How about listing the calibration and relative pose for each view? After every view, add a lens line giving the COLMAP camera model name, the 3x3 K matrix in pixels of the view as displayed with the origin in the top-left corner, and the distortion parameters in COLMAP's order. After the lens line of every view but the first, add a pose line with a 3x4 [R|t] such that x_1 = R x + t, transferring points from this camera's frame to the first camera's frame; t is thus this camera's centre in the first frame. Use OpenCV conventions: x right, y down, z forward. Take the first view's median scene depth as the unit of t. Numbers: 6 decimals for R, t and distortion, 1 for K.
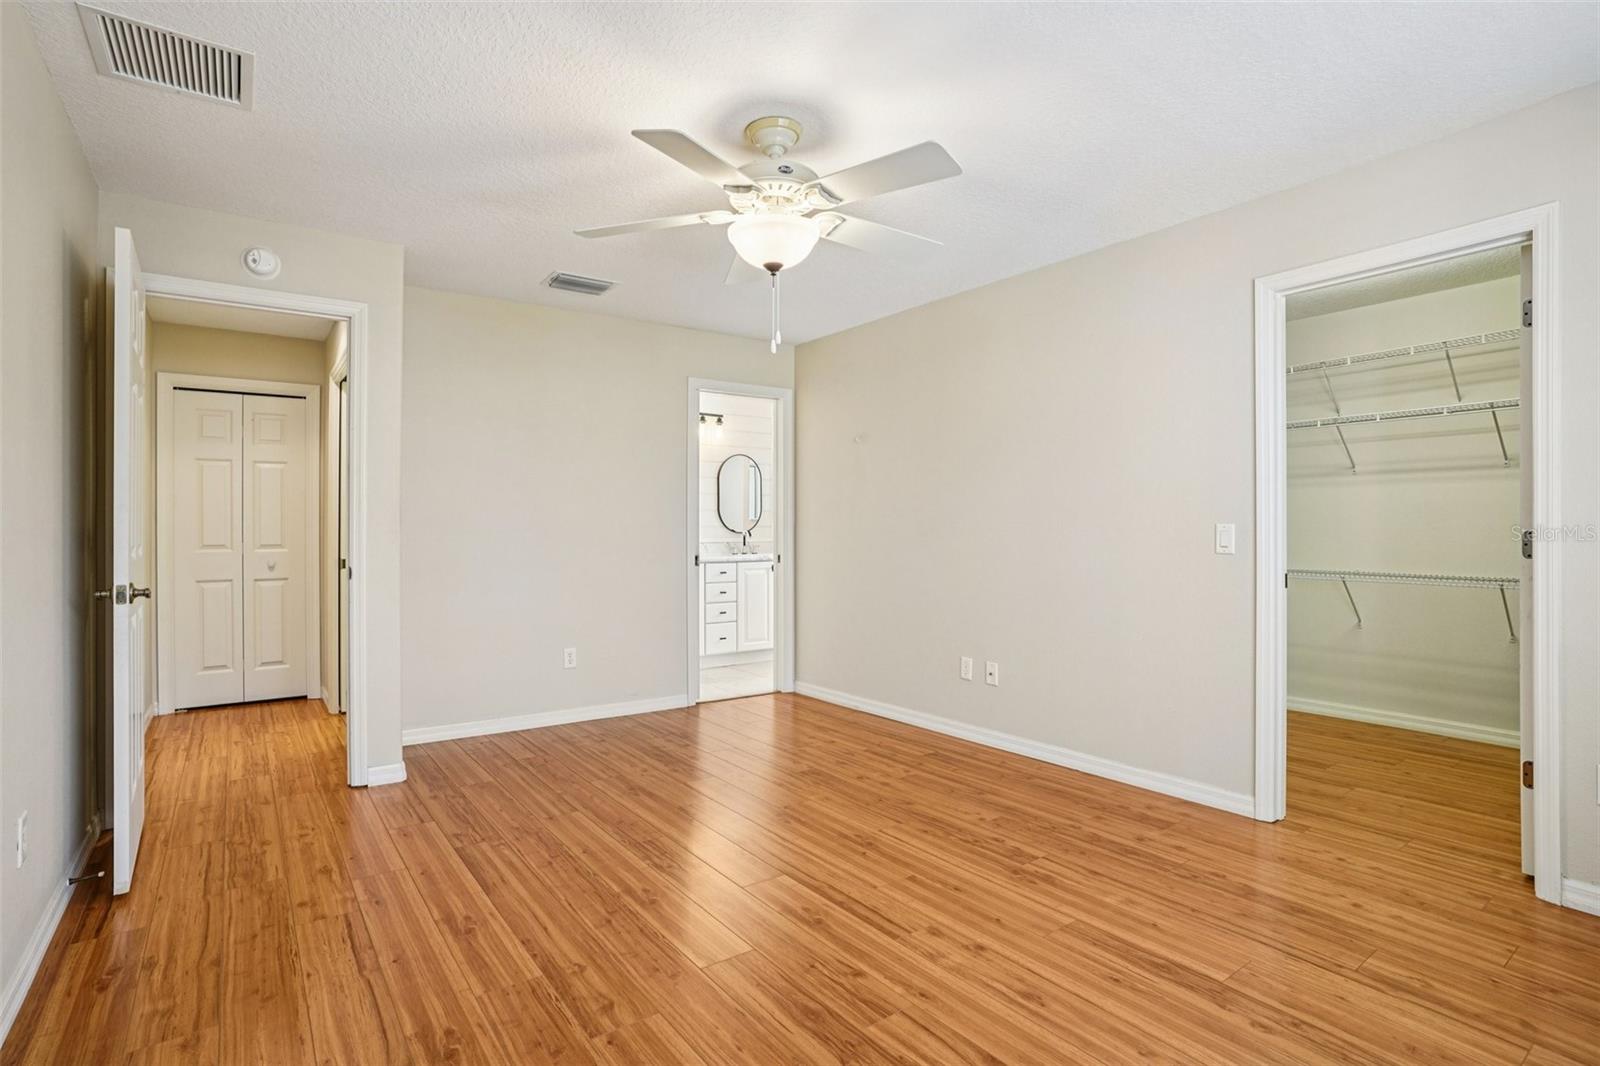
lens RADIAL K [[795.9, 0, 794.5], [0, 795.9, 522.2], [0, 0, 1]] dist [-0.080184, 0.042071]
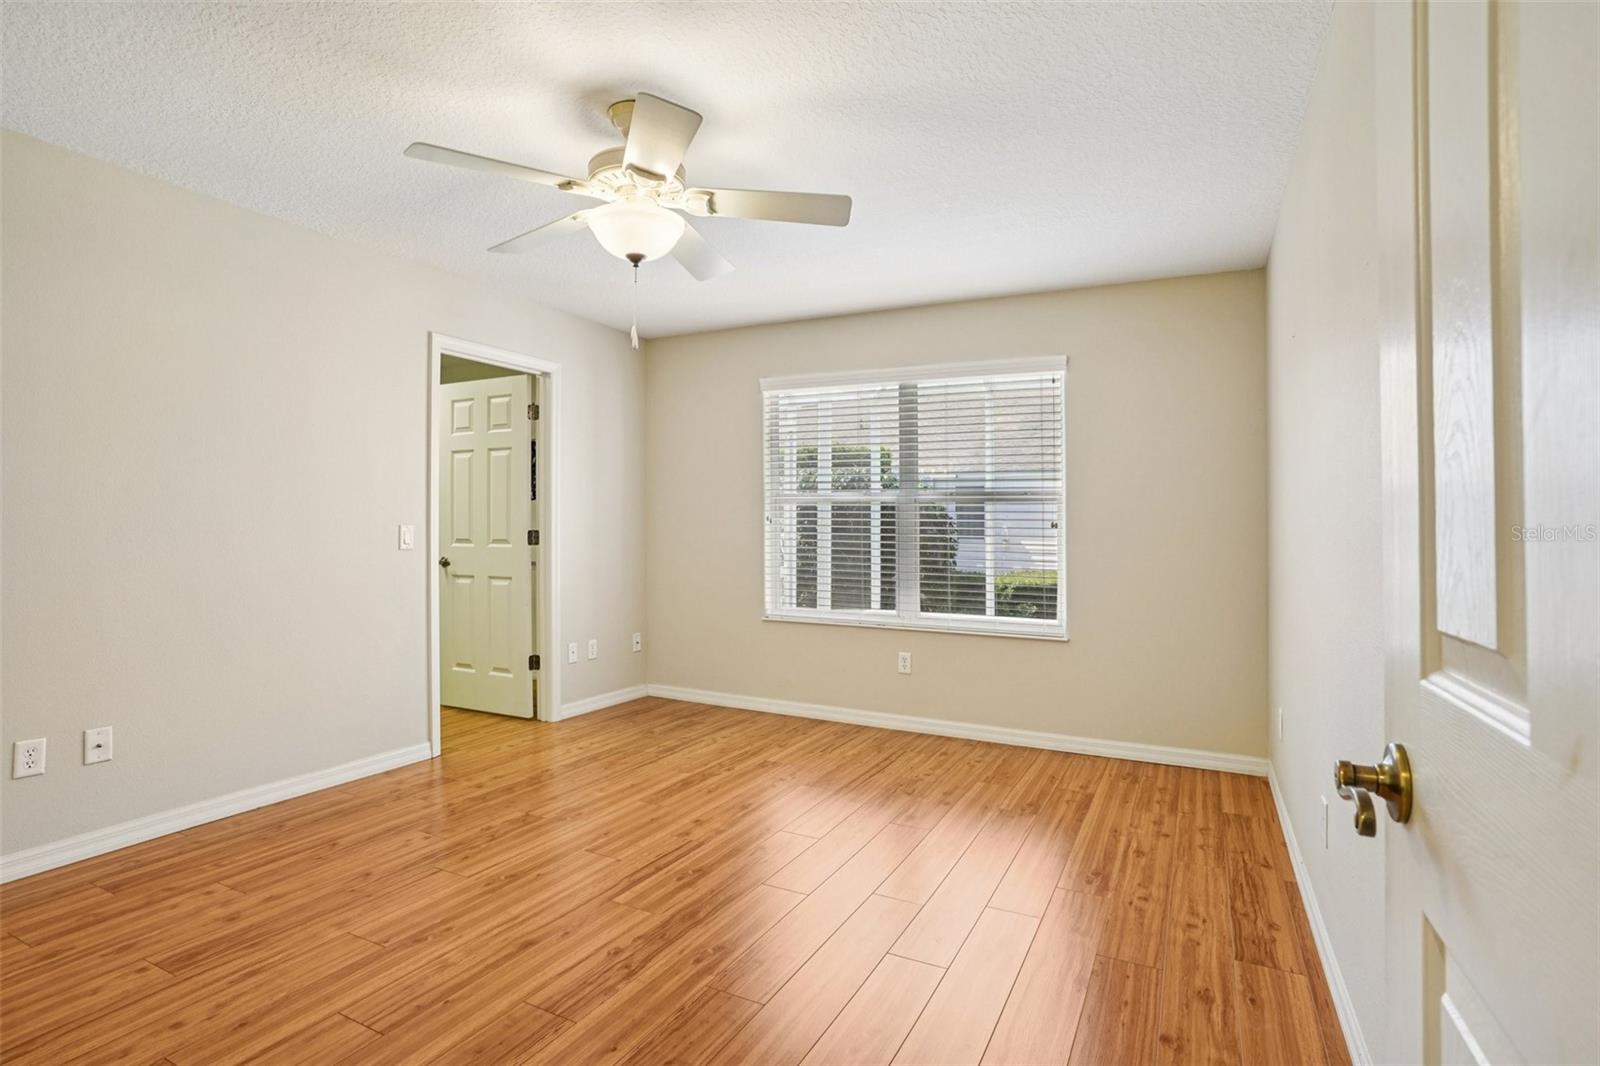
lens RADIAL K [[787.2, 0, 800.0], [0, 787.2, 533.0], [0, 0, 1]] dist [-0.082945, 0.039771]
pose [[-0.444042, -0.013016, 0.895912, -0.877248], [-0.017126, 0.999835, 0.006038, -0.000051], [-0.895842, -0.012662, -0.444191, 1.141542]]
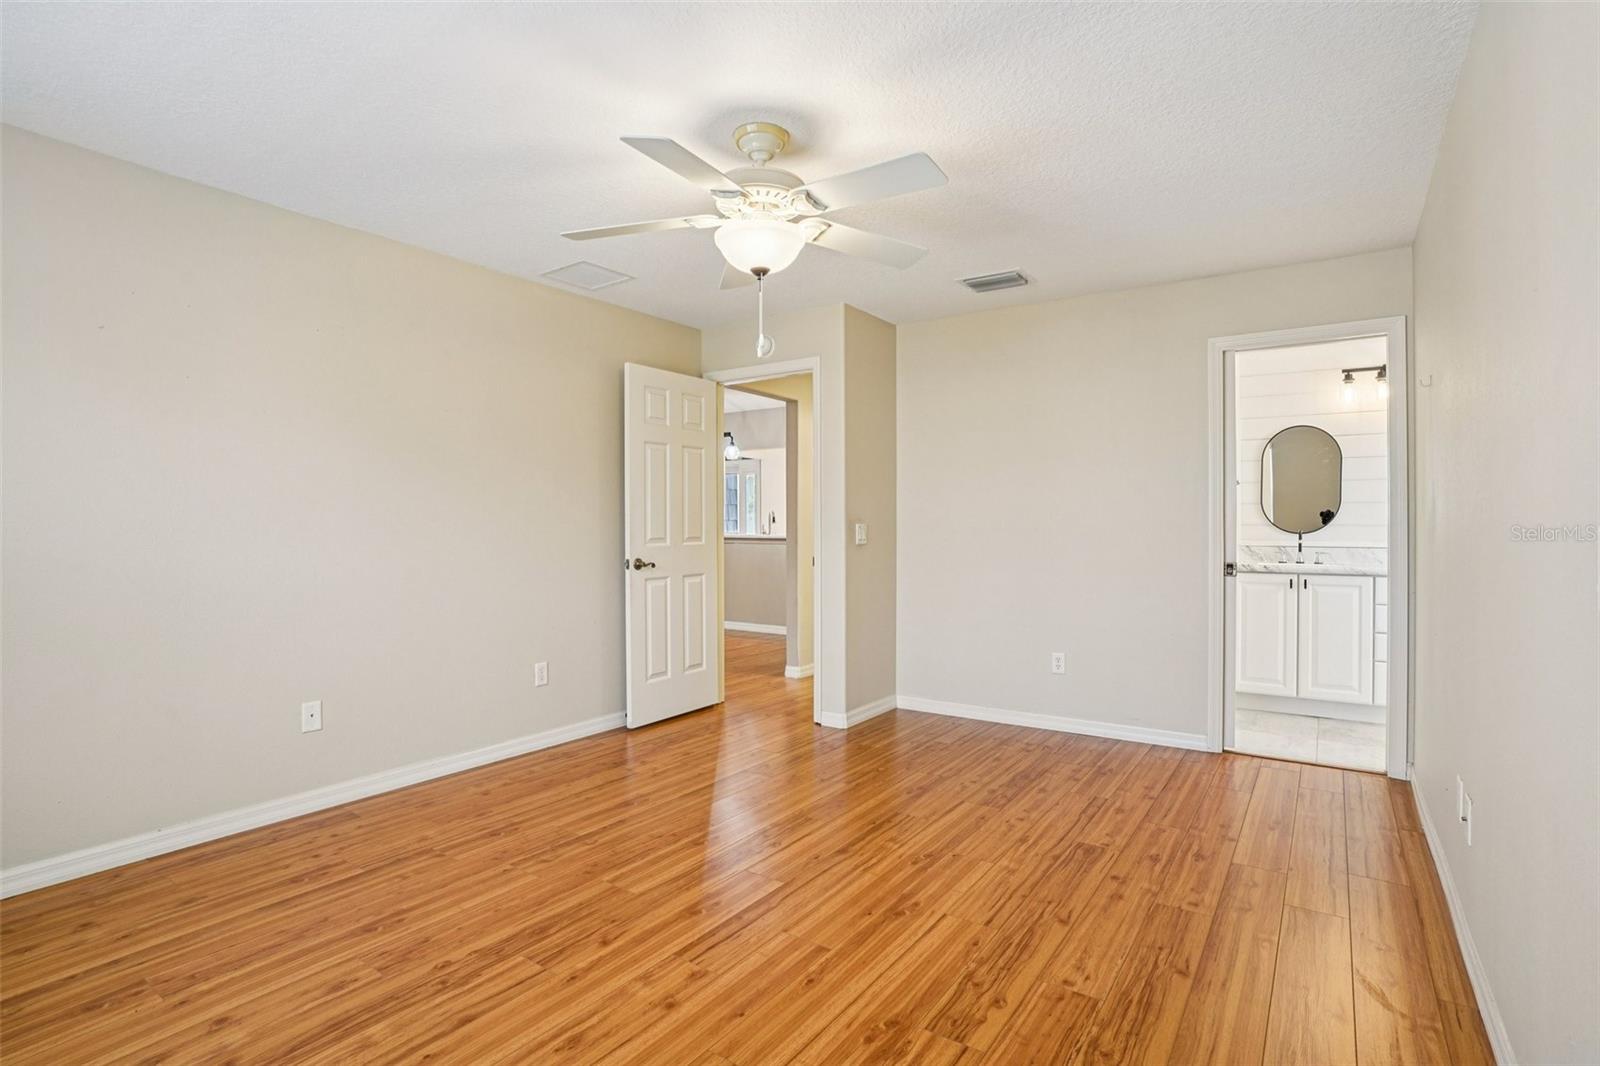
lens RADIAL K [[787.2, 0, 800.0], [0, 787.2, 533.0], [0, 0, 1]] dist [-0.082945, 0.039771]
pose [[0.324243, 0.011004, -0.945910, 0.858520], [0.007453, 0.999872, 0.014187, -0.004845], [0.945944, -0.011650, 0.324120, 0.665538]]
